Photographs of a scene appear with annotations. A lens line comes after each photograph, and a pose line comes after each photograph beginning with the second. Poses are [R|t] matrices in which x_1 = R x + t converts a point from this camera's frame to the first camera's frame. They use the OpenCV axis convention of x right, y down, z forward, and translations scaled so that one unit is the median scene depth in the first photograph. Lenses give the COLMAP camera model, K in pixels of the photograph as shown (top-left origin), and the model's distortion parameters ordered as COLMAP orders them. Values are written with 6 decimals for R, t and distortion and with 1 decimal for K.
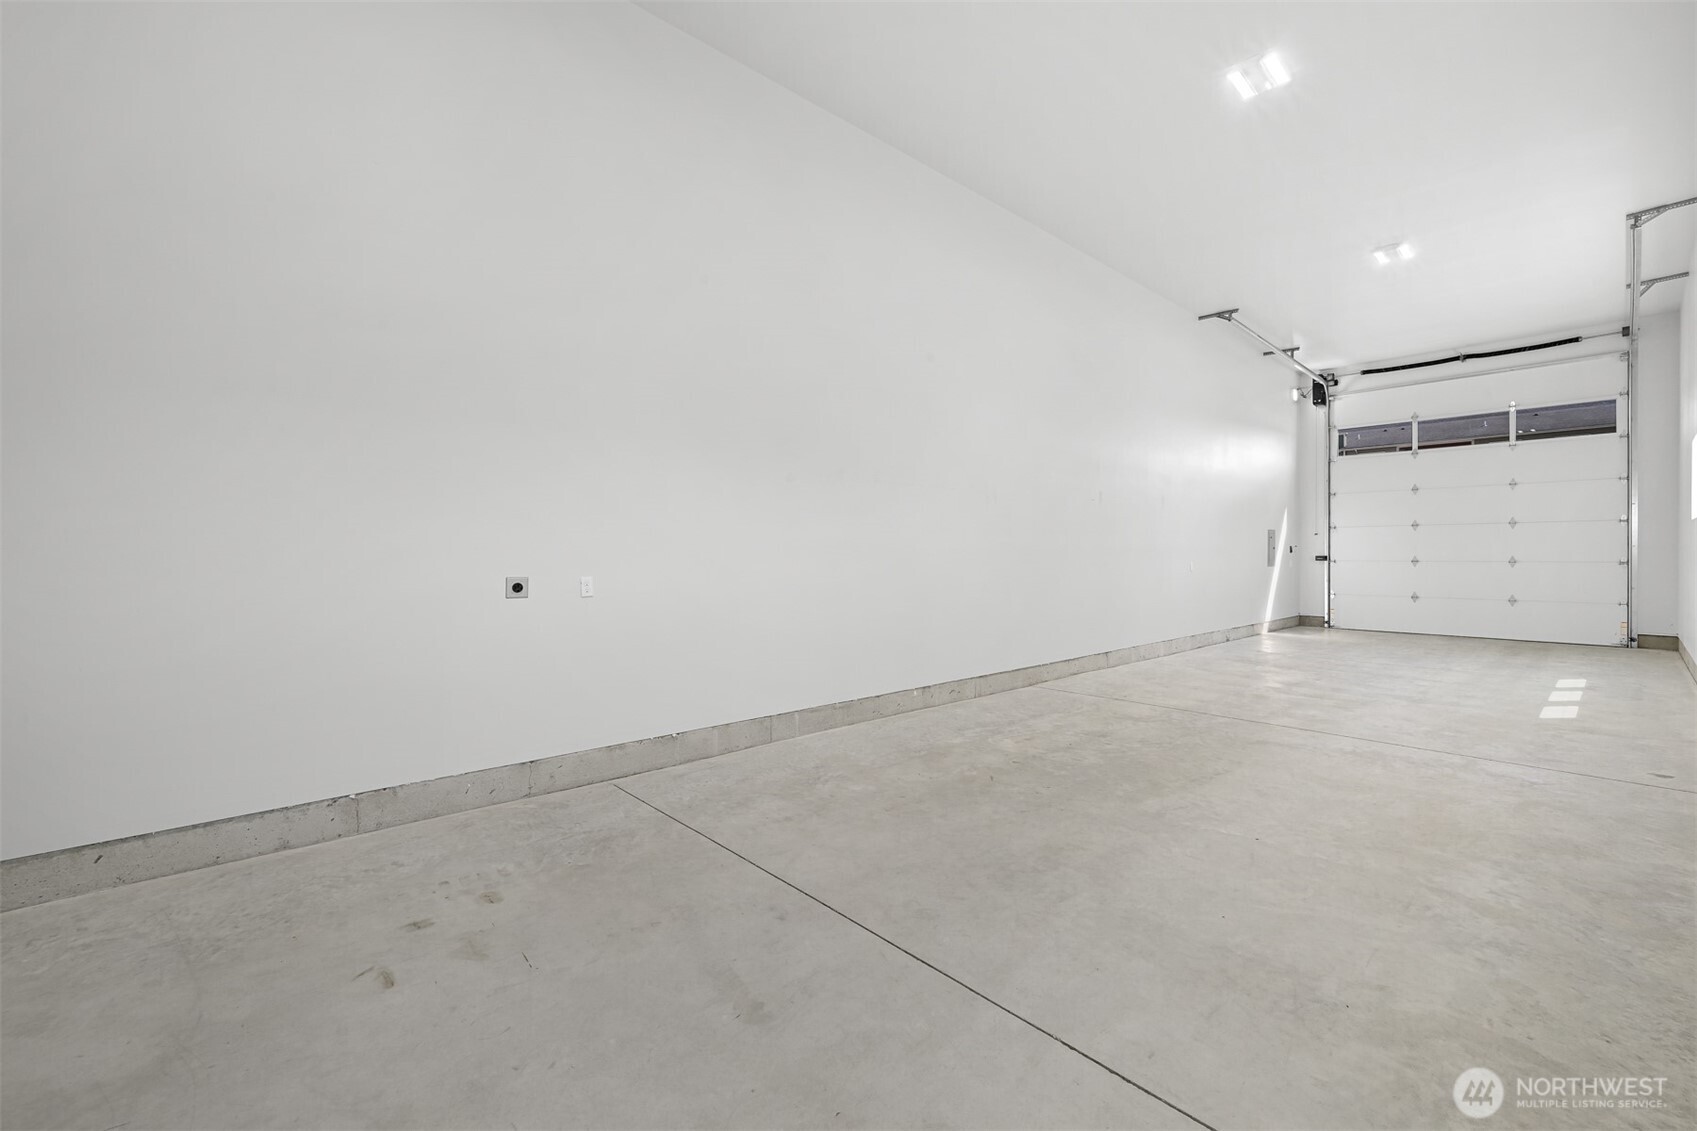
lens RADIAL K [[712.7, 0, 853.3], [0, 712.7, 553.6], [0, 0, 1]] dist [-0.001932, -0.000084]
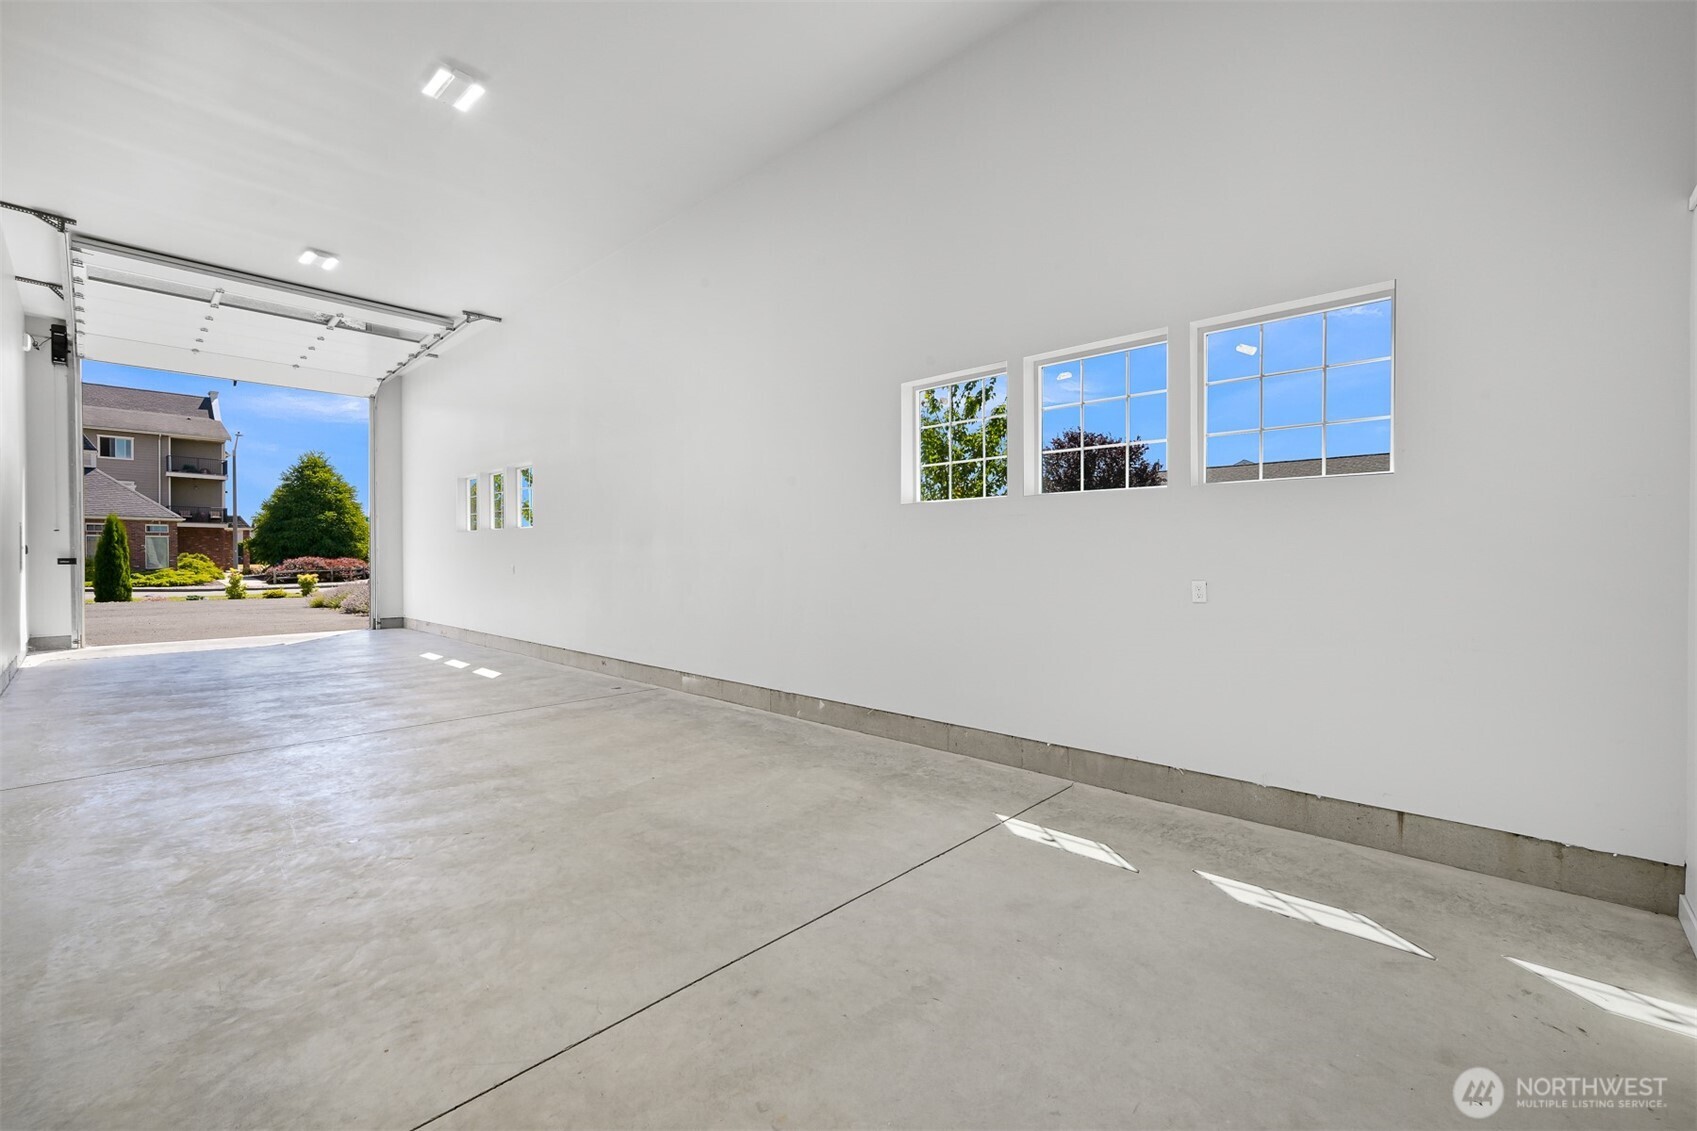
lens RADIAL K [[712.7, 0, 852.7], [0, 712.7, 567.5], [0, 0, 1]] dist [-0.001932, -0.000084]
pose [[-0.096106, -0.016957, 0.995227, -0.757701], [-0.000459, 0.999856, 0.016991, -0.001331], [-0.995371, 0.001176, -0.096100, 0.782667]]
